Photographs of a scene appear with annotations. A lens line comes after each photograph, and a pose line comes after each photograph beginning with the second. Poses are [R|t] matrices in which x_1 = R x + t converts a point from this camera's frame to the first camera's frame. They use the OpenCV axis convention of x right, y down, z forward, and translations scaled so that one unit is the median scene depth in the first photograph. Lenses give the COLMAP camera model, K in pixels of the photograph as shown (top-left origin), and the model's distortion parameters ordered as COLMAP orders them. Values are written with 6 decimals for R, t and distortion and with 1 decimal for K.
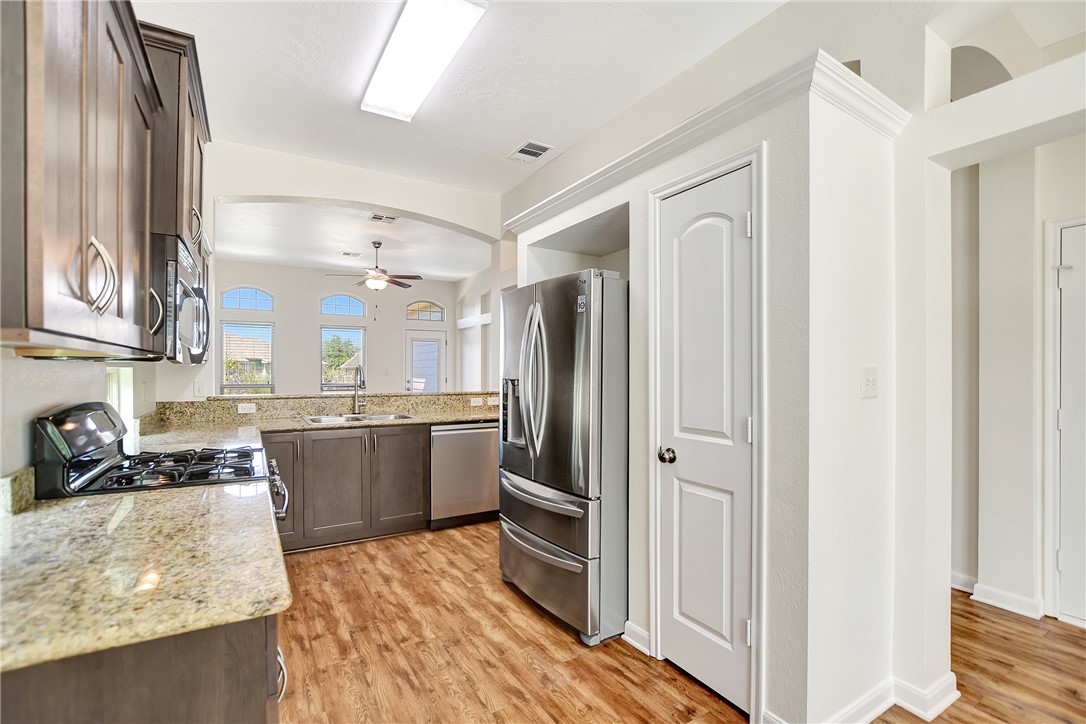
lens RADIAL K [[480.0, 0, 539.3], [0, 480.0, 365.9], [0, 0, 1]] dist [-0.007681, 0.000278]
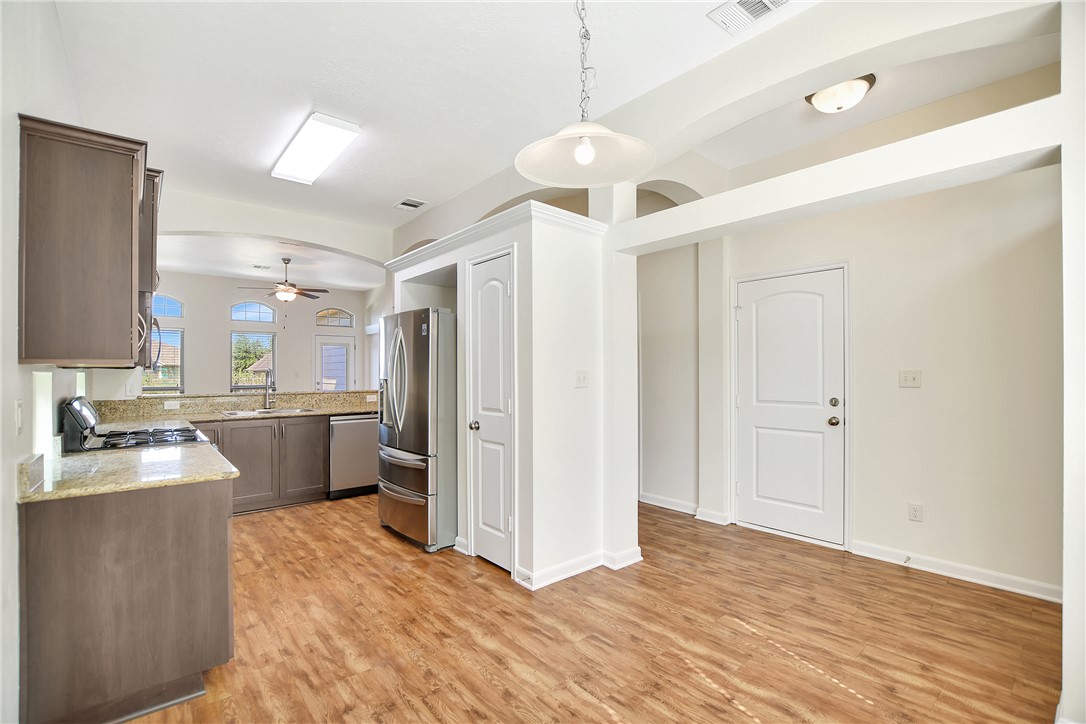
lens RADIAL K [[479.8, 0, 539.9], [0, 479.8, 360.2], [0, 0, 1]] dist [-0.017308, 0.005433]
pose [[0.987927, -0.004033, 0.154865, 0.161875], [0.005975, 0.999909, -0.012078, -0.007892], [-0.154802, 0.012858, 0.987862, -0.428071]]
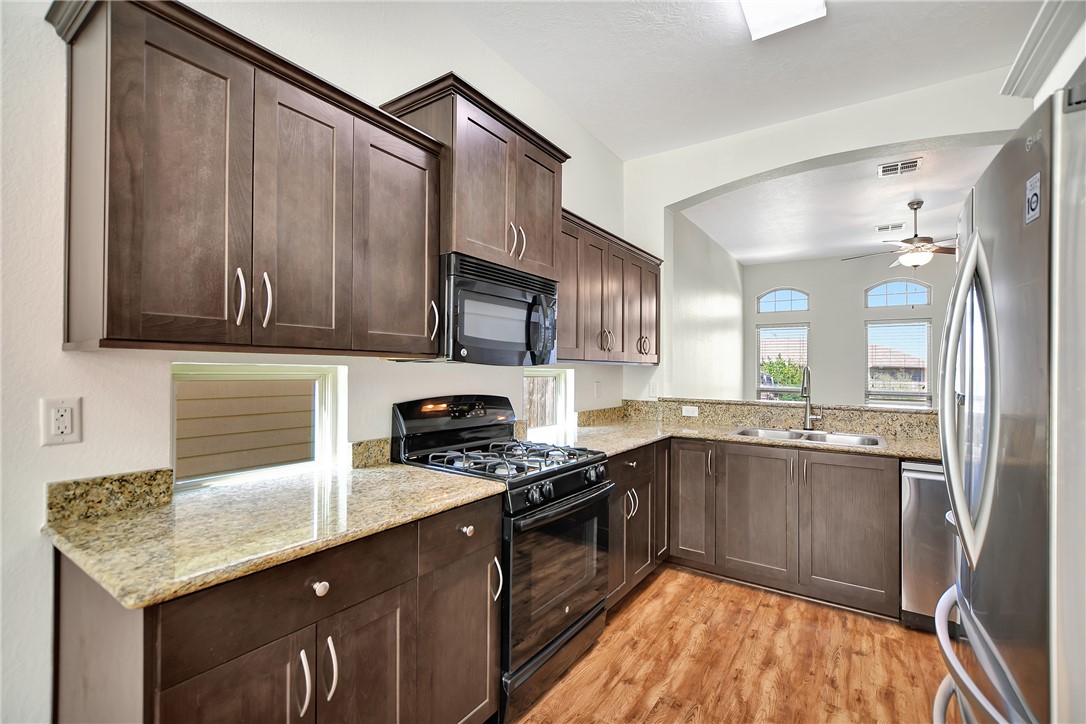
lens RADIAL K [[480.0, 0, 539.3], [0, 480.0, 365.9], [0, 0, 1]] dist [-0.007681, 0.000278]
pose [[0.414154, -0.006125, -0.910186, 0.198446], [-0.001992, 0.999969, -0.007636, 0.003590], [0.910205, 0.004976, 0.414129, 0.376487]]
